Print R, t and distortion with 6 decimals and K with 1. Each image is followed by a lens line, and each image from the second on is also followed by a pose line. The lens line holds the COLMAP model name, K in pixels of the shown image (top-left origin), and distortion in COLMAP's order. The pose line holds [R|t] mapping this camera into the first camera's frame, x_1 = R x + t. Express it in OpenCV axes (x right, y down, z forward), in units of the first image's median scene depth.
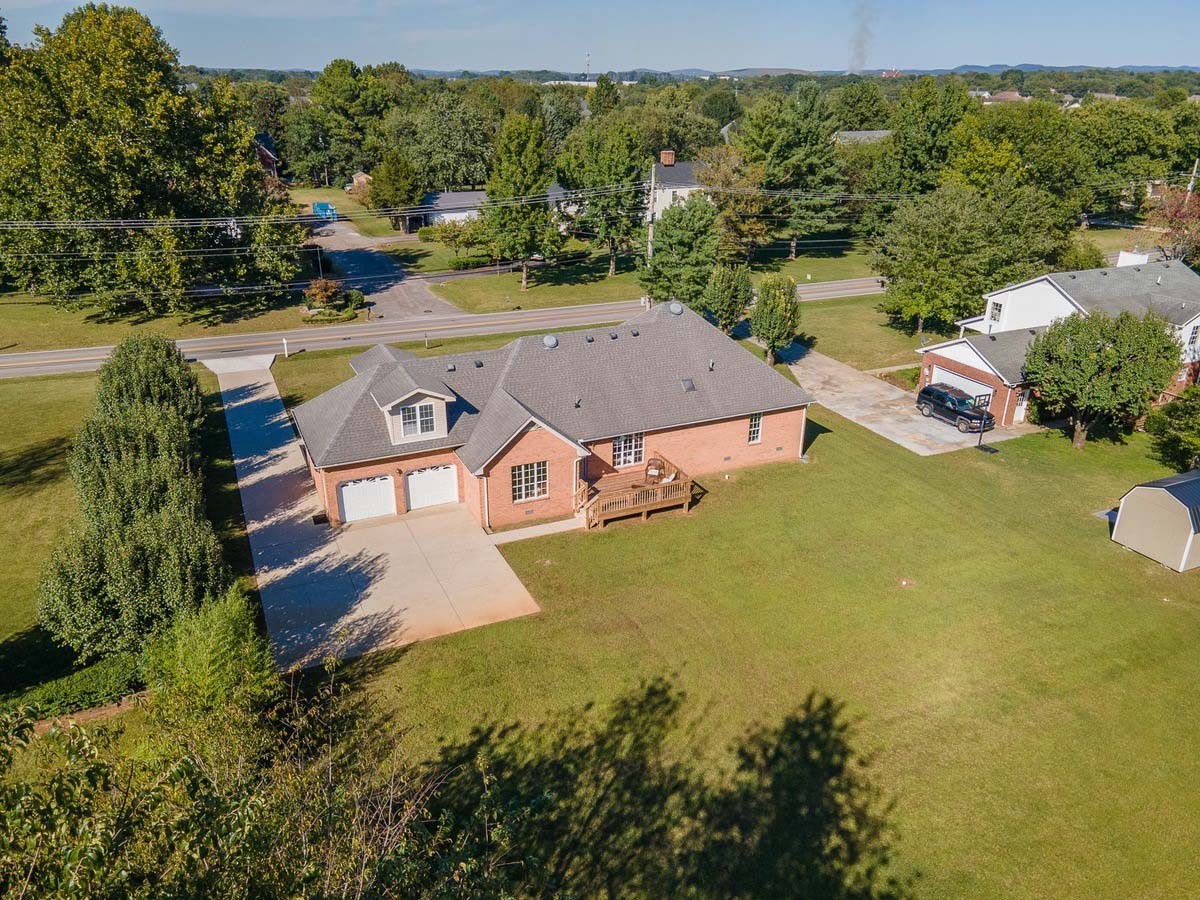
lens RADIAL K [[863.4, 0, 600.0], [0, 863.4, 450.0], [0, 0, 1]] dist [0.006788, 0.002347]
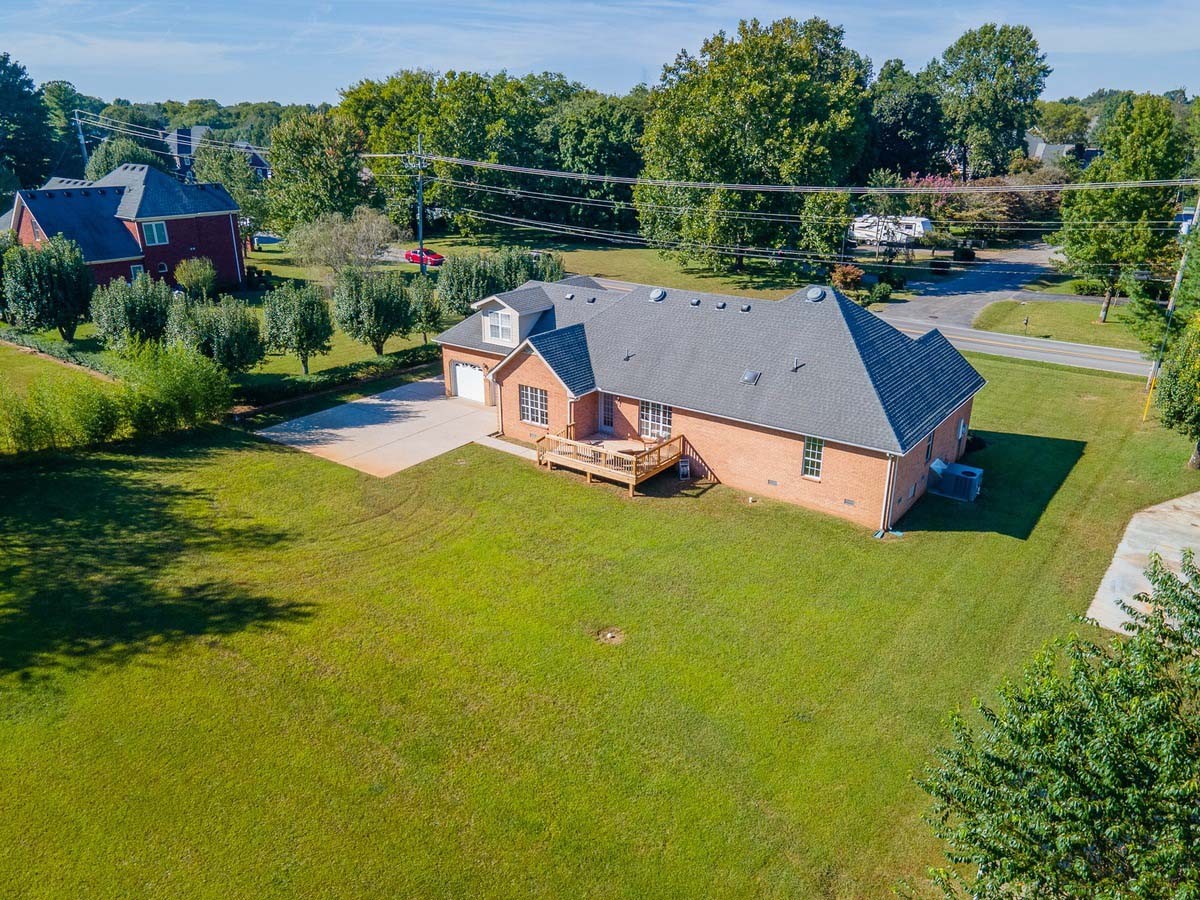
lens RADIAL K [[863.4, 0, 600.0], [0, 863.4, 450.0], [0, 0, 1]] dist [0.006788, 0.002347]
pose [[0.488809, 0.305944, -0.816985, 0.831599], [-0.343092, 0.928444, 0.142408, -0.089924], [0.802093, 0.210690, 0.558798, 0.500080]]
